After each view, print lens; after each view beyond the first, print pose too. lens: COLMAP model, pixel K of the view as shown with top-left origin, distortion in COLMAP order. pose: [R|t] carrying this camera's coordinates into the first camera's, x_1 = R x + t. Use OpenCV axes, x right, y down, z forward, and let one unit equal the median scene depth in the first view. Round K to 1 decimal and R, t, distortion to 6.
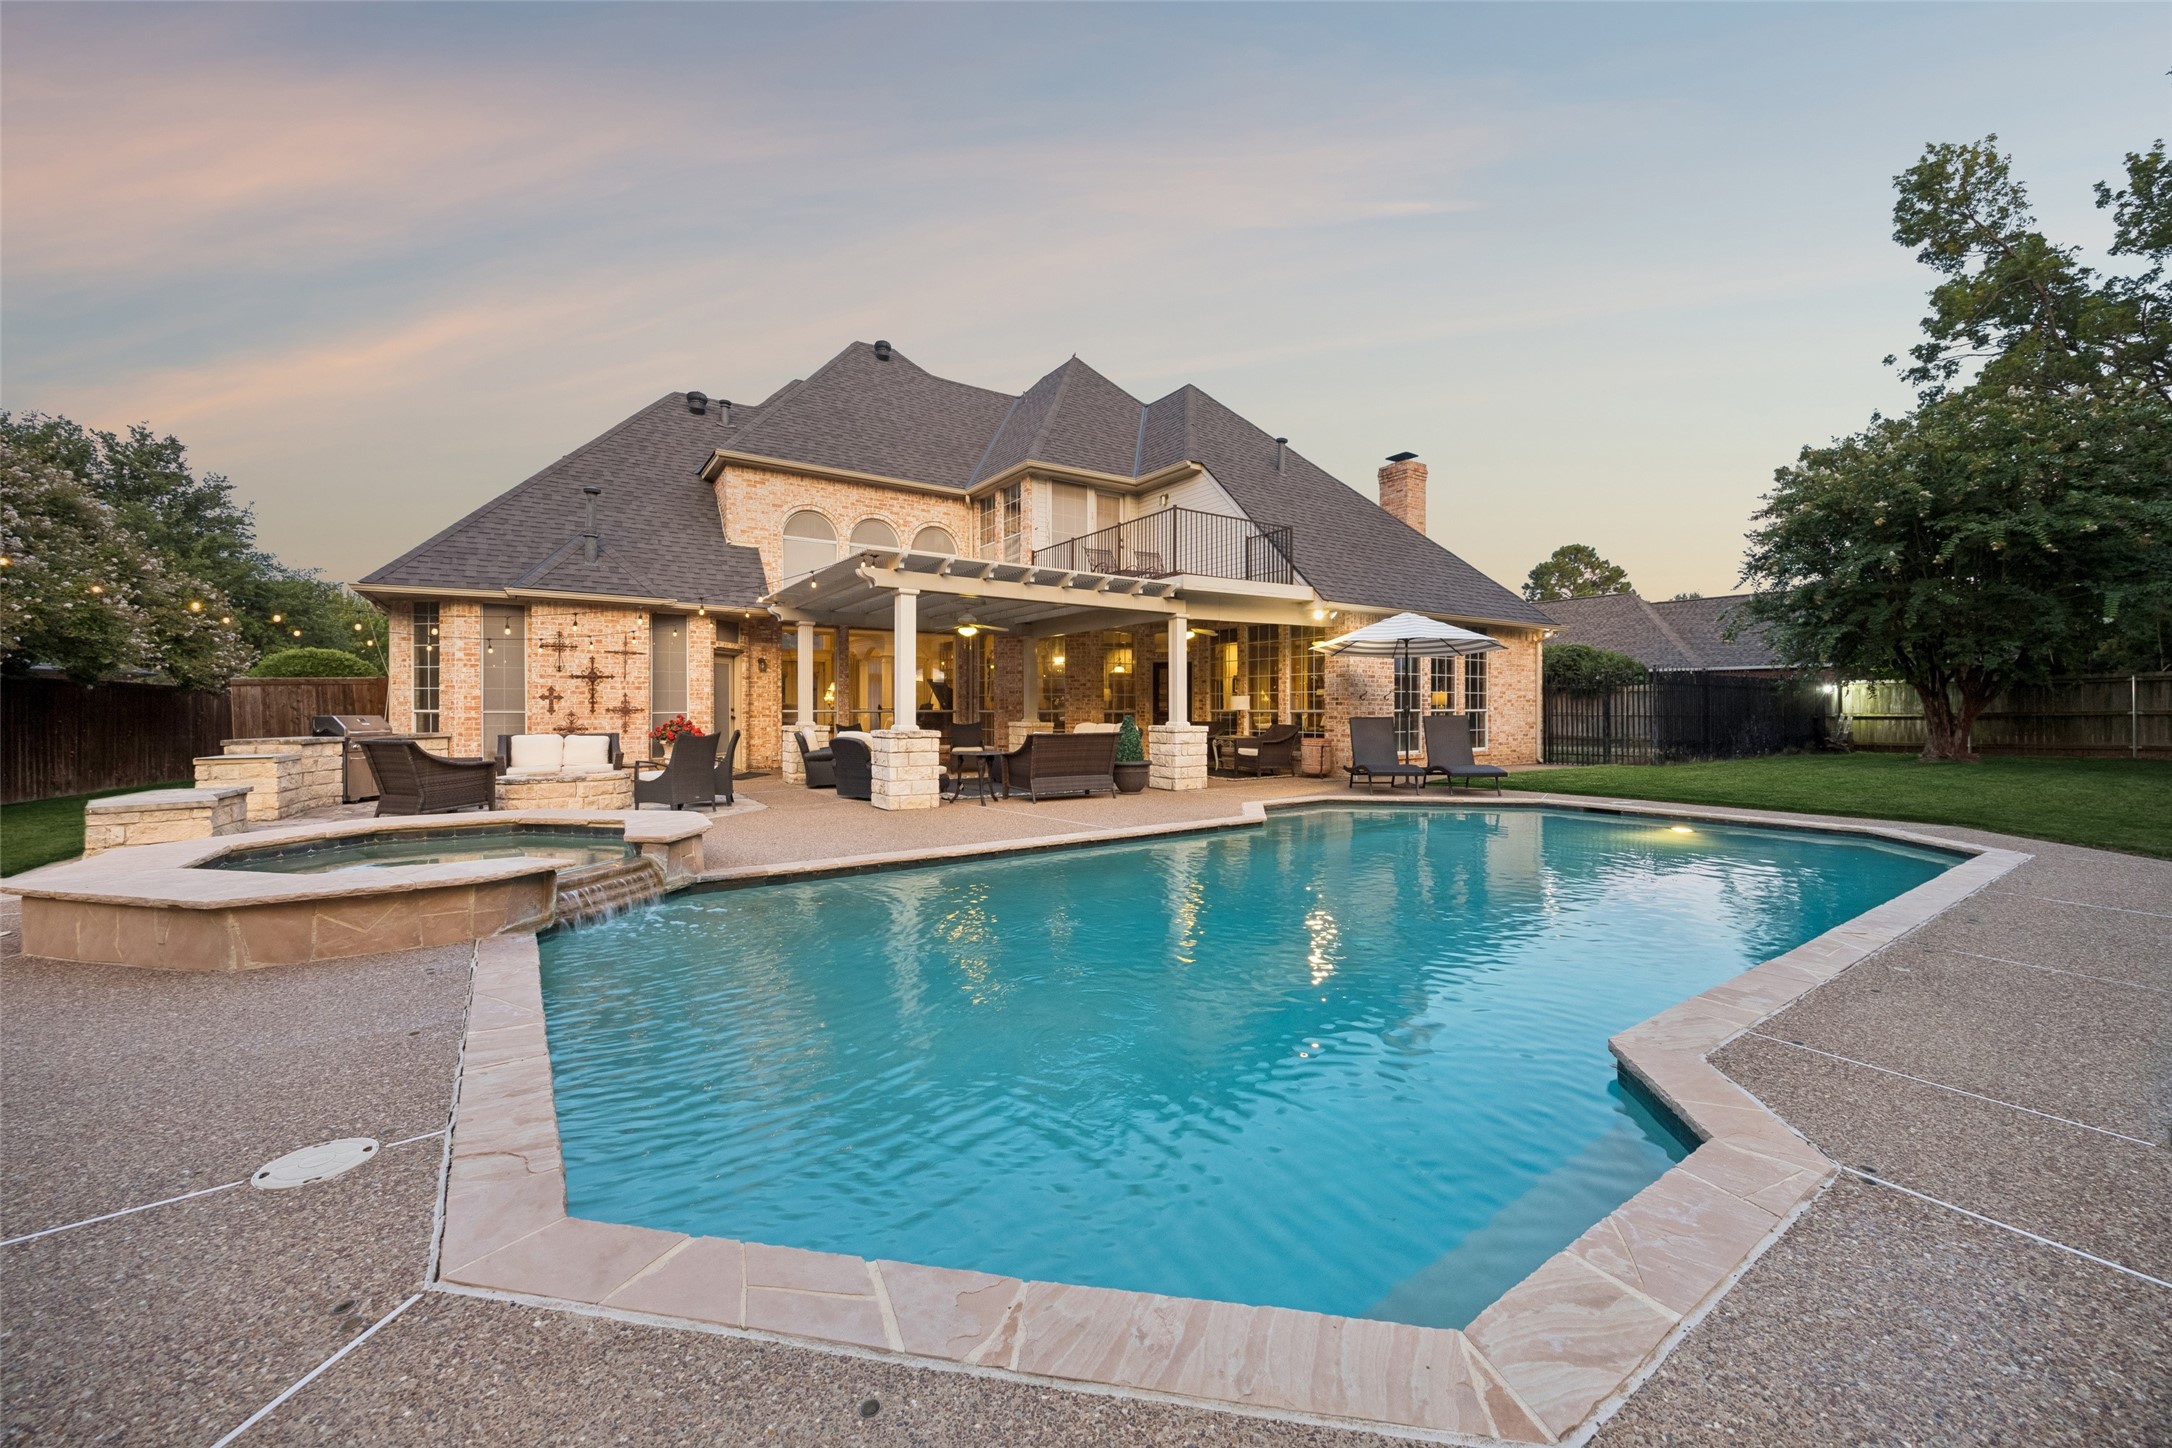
lens RADIAL K [[841.9, 0, 1086.0], [0, 841.9, 724.0], [0, 0, 1]] dist [0.011221, 0.000083]
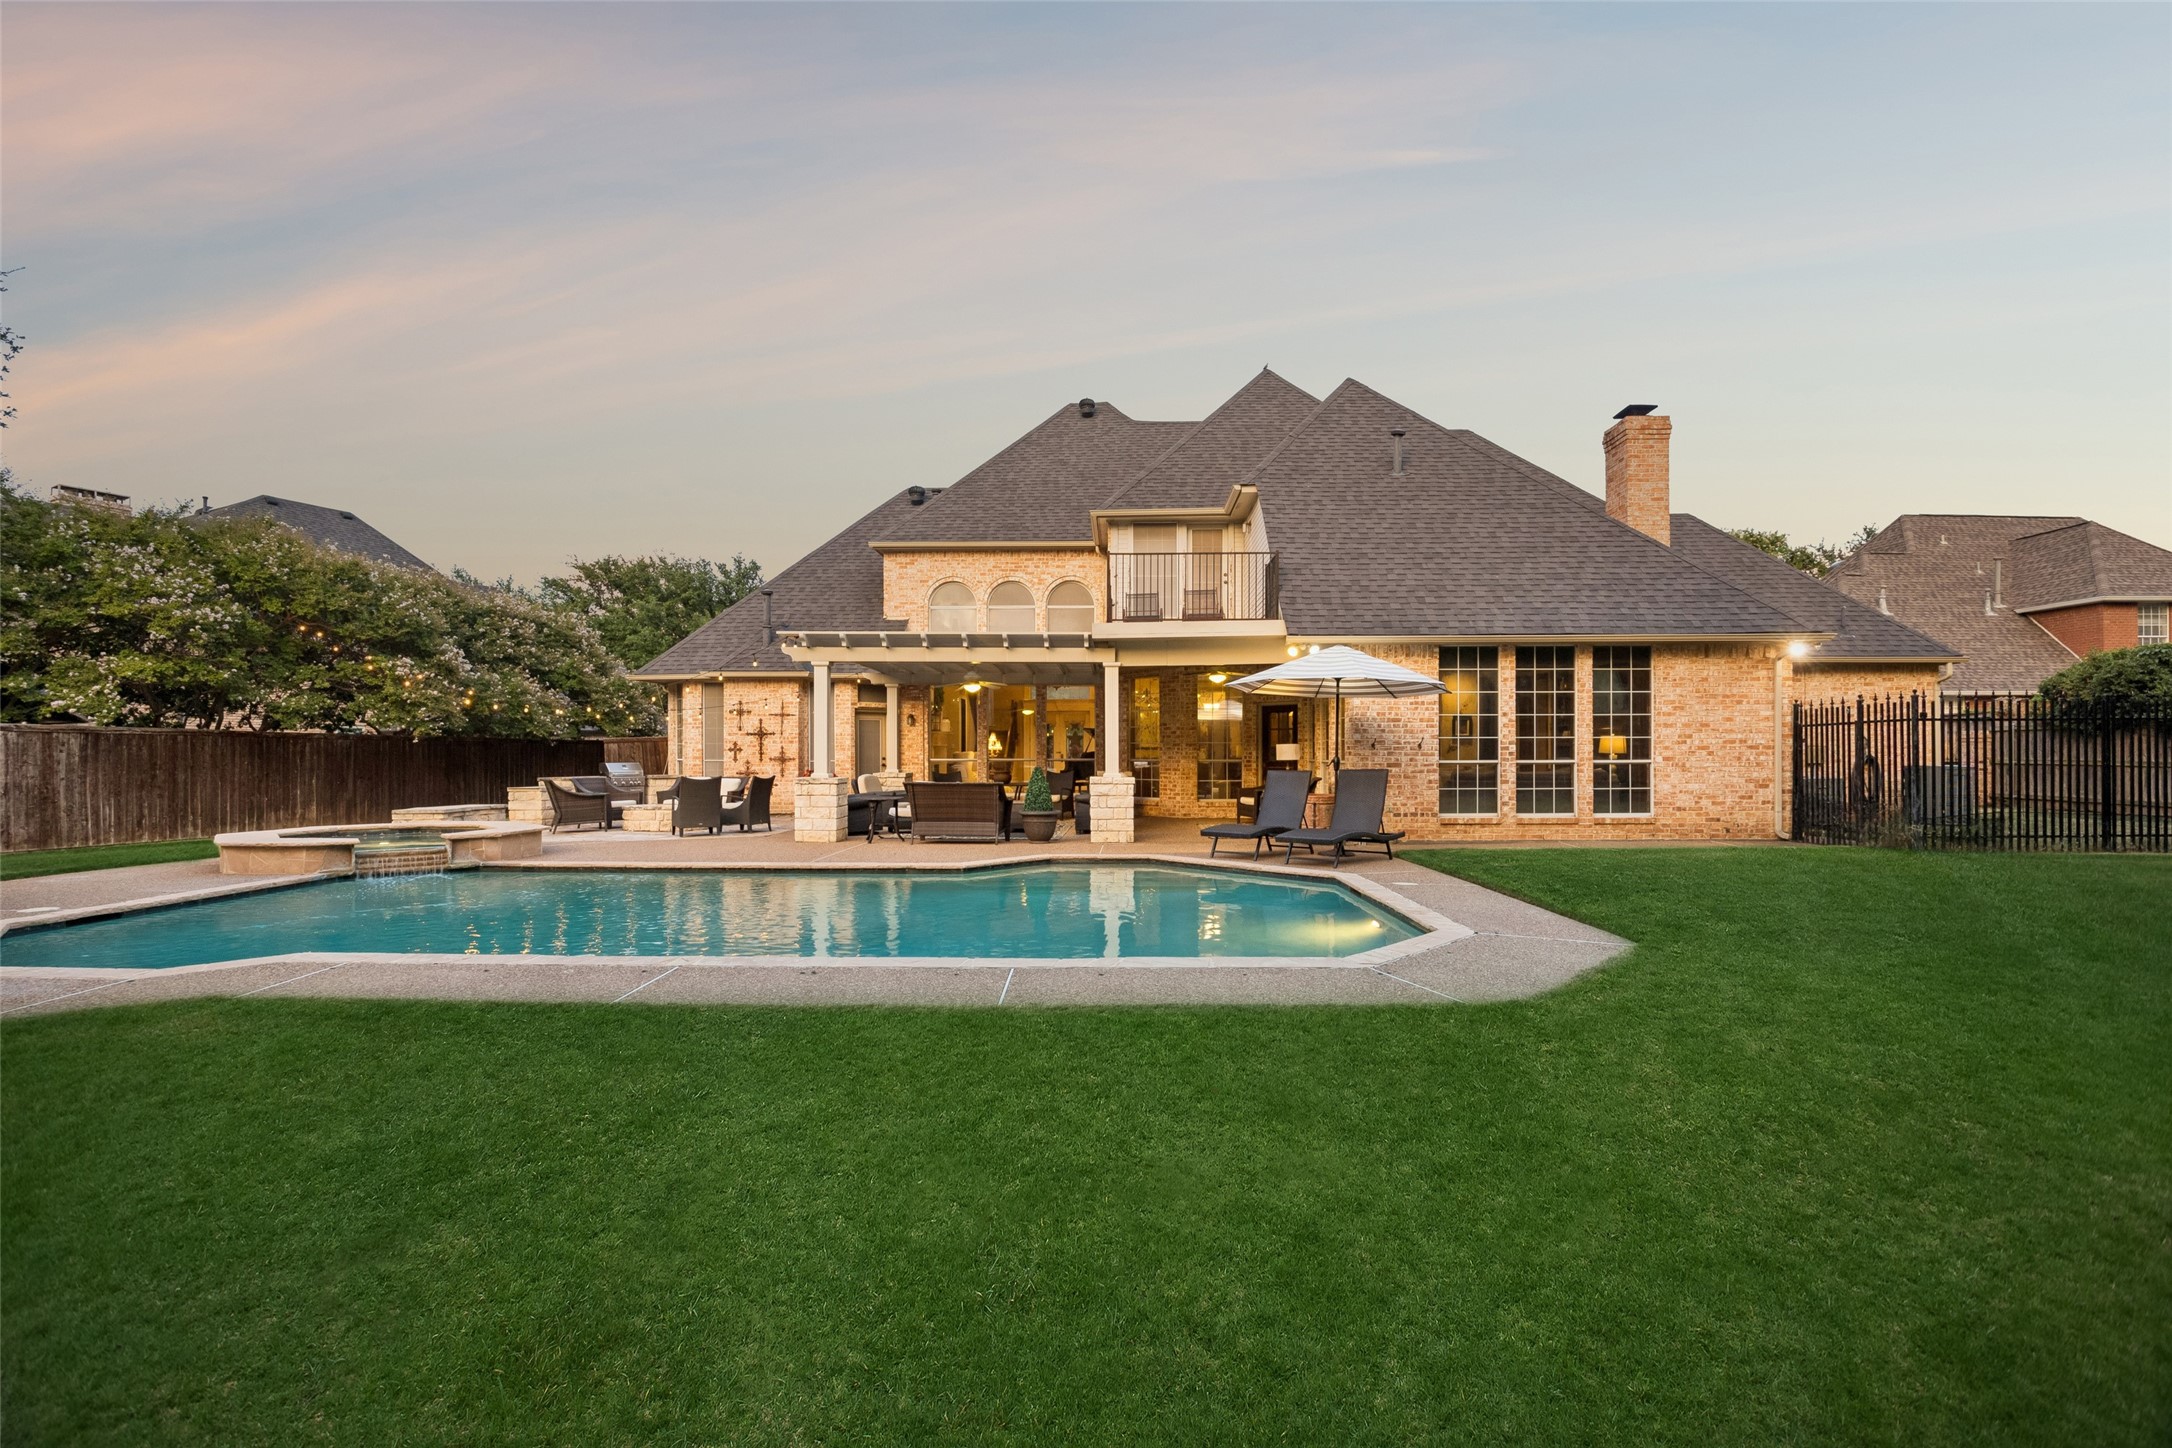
lens RADIAL K [[987.5, 0, 1087.0], [0, 987.5, 763.6], [0, 0, 1]] dist [0.000329, -0.000056]
pose [[0.804781, 0.005467, -0.593547, 0.613931], [-0.009441, 0.999949, -0.003590, -0.007183], [0.593497, 0.008493, 0.804791, 0.049009]]
